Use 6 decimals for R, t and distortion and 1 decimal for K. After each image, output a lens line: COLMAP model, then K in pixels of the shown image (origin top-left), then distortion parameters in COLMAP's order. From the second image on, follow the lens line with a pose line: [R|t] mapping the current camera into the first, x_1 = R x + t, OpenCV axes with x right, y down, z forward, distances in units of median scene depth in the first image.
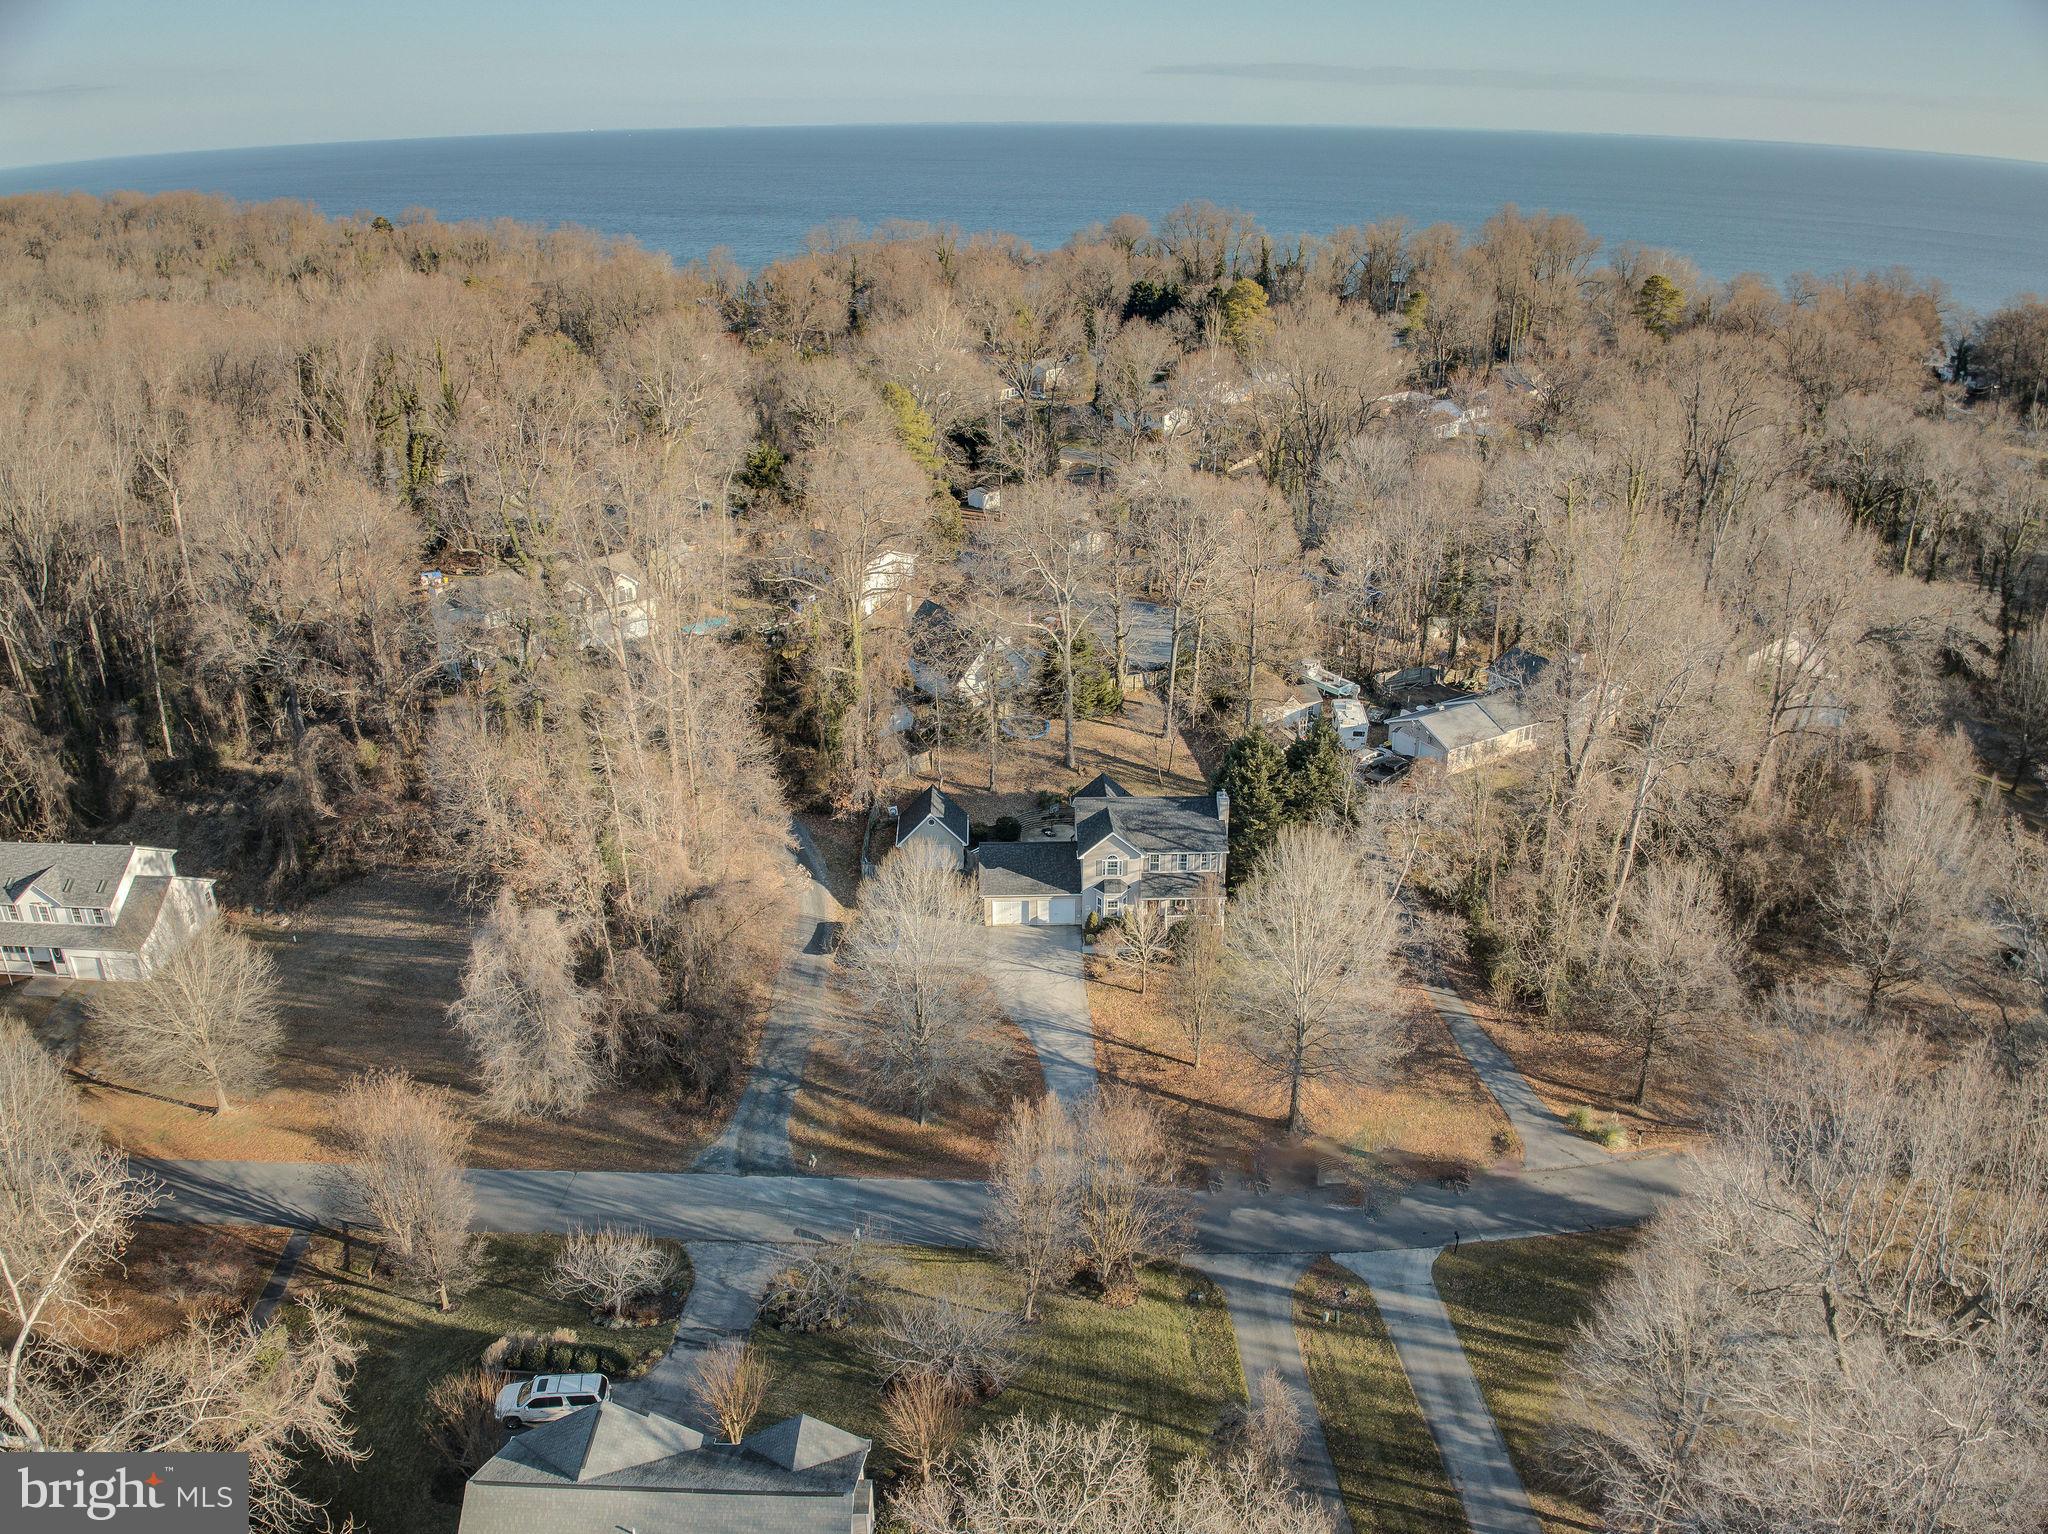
lens RADIAL K [[1504.2, 0, 1058.4], [0, 1504.2, 765.6], [0, 0, 1]] dist [-0.115674, -0.000981]
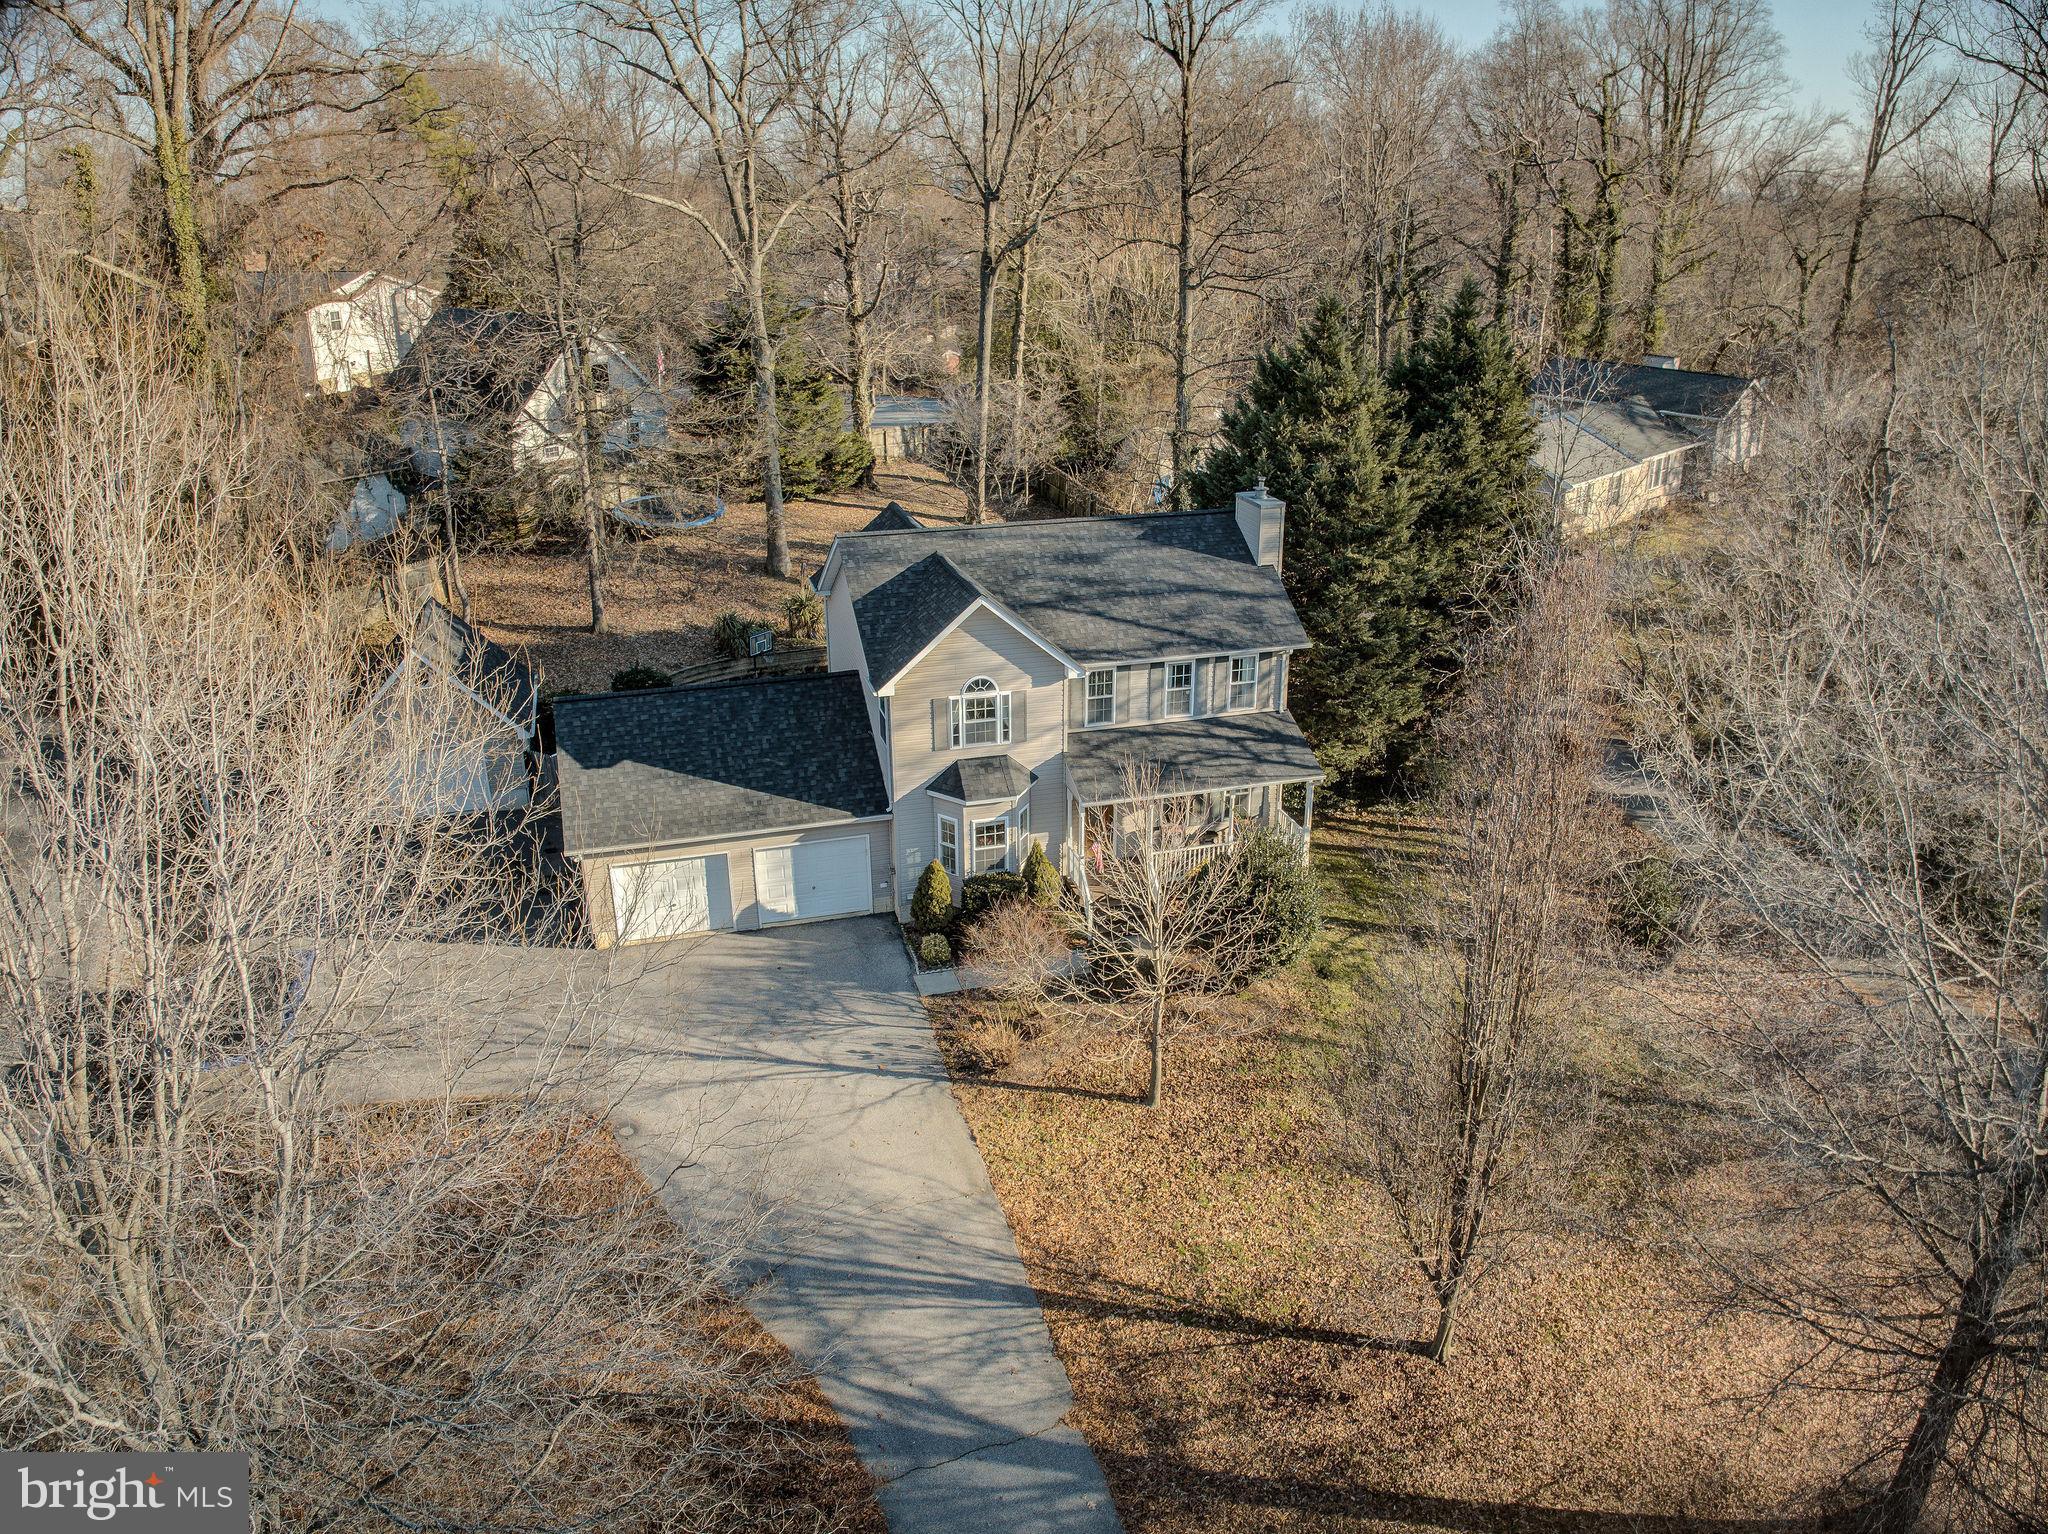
lens RADIAL K [[1504.2, 0, 1058.4], [0, 1504.2, 765.6], [0, 0, 1]] dist [-0.115674, -0.000981]
pose [[0.968582, -0.095727, 0.229535, -0.022838], [0.101838, 0.994689, -0.014898, 0.083396], [-0.226890, 0.037805, 0.973186, 0.676593]]
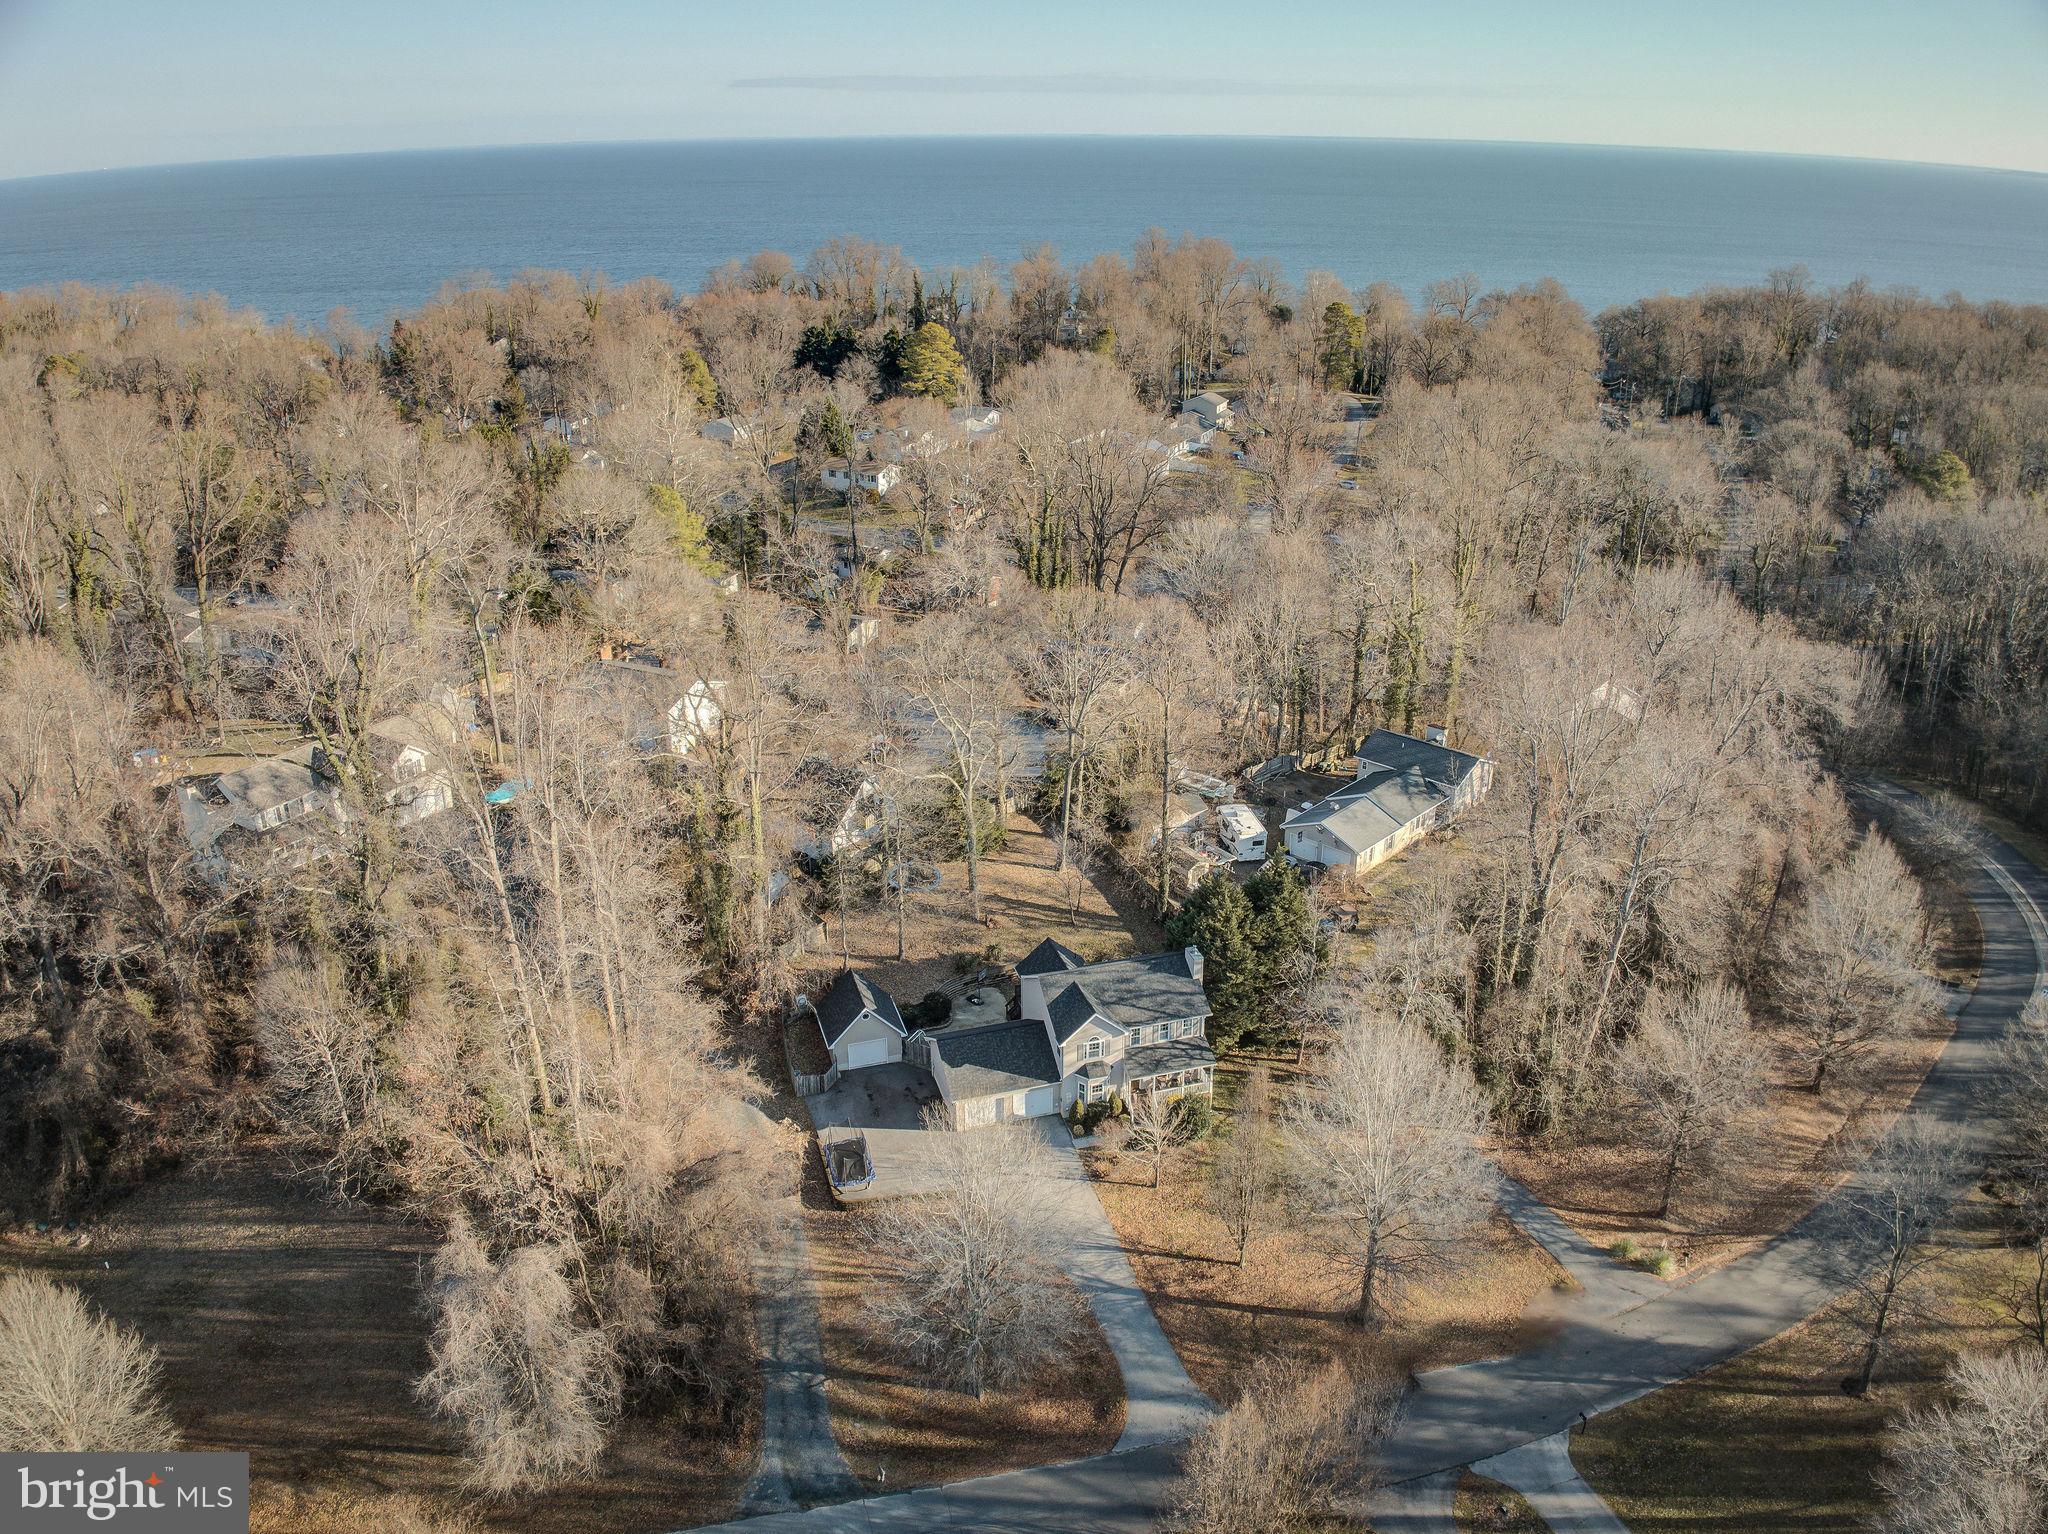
lens RADIAL K [[1504.2, 0, 1058.4], [0, 1504.2, 765.6], [0, 0, 1]] dist [-0.115674, -0.000981]
pose [[0.964672, -0.101950, 0.242930, -0.186274], [0.103926, 0.994574, 0.004704, -0.108616], [-0.242091, 0.020709, 0.970032, 0.120173]]
